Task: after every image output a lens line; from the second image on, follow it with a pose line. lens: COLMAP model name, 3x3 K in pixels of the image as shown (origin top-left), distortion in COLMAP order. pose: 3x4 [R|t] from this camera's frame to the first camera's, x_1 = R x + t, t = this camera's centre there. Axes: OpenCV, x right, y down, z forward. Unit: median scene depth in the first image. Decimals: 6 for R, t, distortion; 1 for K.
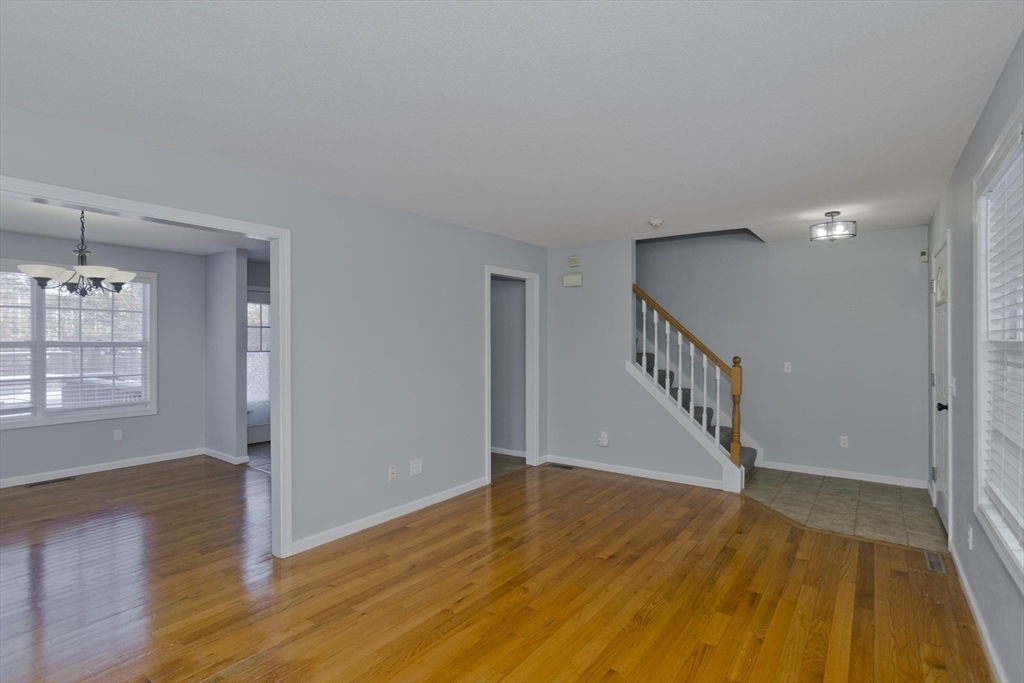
lens RADIAL K [[488.9, 0, 515.9], [0, 488.9, 337.8], [0, 0, 1]] dist [-0.062873, 0.036953]
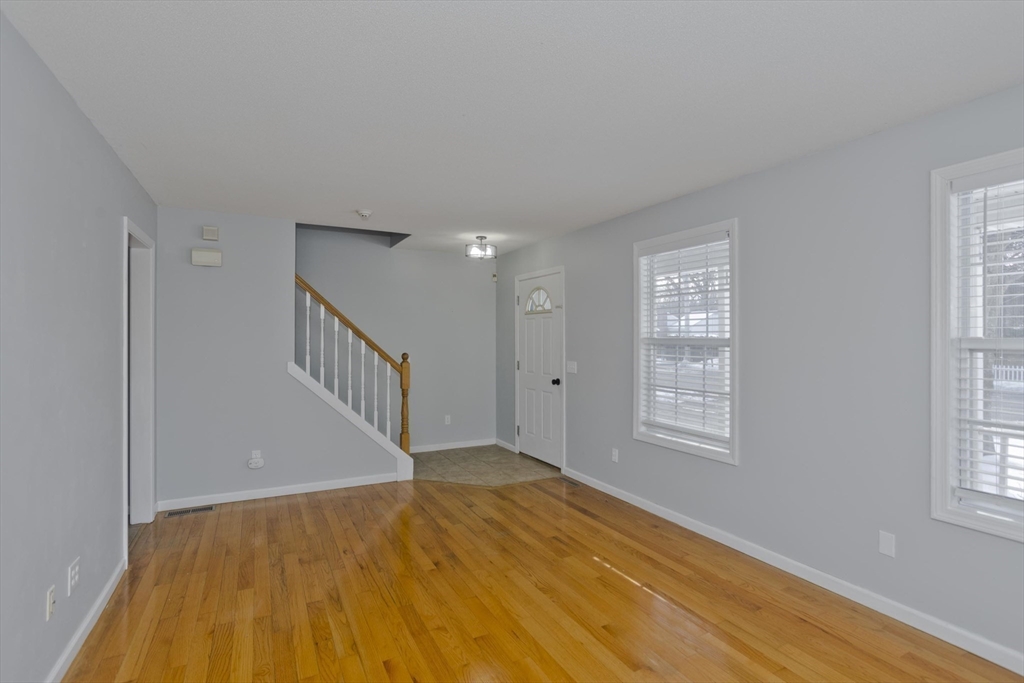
lens RADIAL K [[496.5, 0, 511.6], [0, 496.5, 335.1], [0, 0, 1]] dist [-0.050238, 0.031870]
pose [[0.452082, 0.004907, 0.891963, -0.499369], [-0.003599, 0.999987, -0.003677, 0.003088], [-0.891969, -0.001548, 0.452094, 0.353898]]
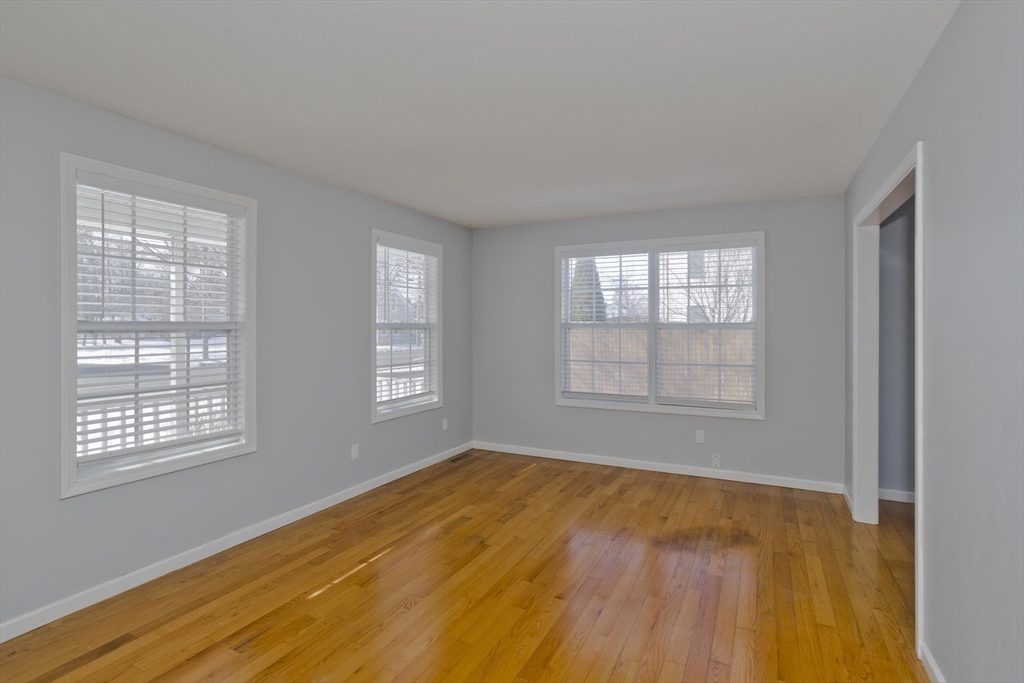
lens RADIAL K [[510.6, 0, 515.6], [0, 510.6, 344.3], [0, 0, 1]] dist [-0.039773, 0.000720]
pose [[-0.985230, 0.004626, -0.171172, 0.136732], [0.000062, 0.999645, 0.026660, 0.019434], [0.171235, 0.026255, -0.984880, 1.284754]]
